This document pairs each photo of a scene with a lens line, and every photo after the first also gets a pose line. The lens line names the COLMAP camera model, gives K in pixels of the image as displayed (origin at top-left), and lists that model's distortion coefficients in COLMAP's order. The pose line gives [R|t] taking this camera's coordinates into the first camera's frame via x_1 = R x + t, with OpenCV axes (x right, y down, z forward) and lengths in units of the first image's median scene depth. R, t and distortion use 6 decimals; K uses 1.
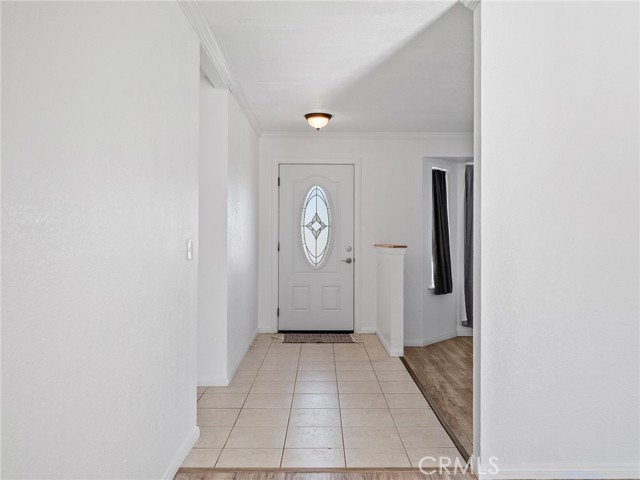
lens RADIAL K [[534.9, 0, 320.0], [0, 534.9, 240.0], [0, 0, 1]] dist [0.008073, 0.003032]
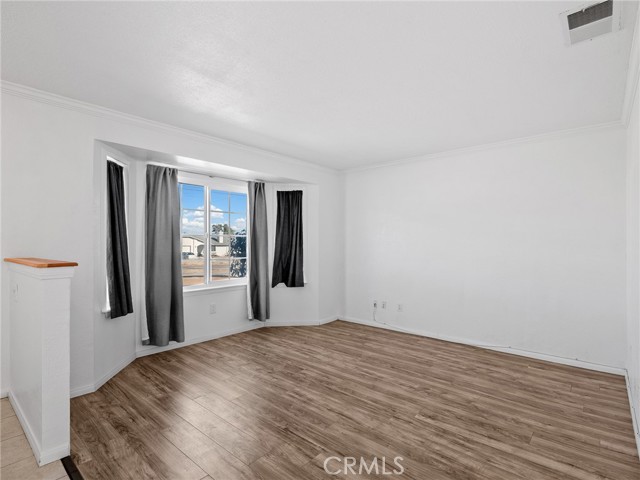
lens RADIAL K [[327.4, 0, 320.0], [0, 327.4, 240.0], [0, 0, 1]] dist [0.000151, 0.000562]
pose [[0.656949, 0.001266, 0.753934, 0.053190], [0.009869, 0.999898, -0.010278, -0.006014], [-0.753871, 0.014192, 0.656869, 0.449722]]
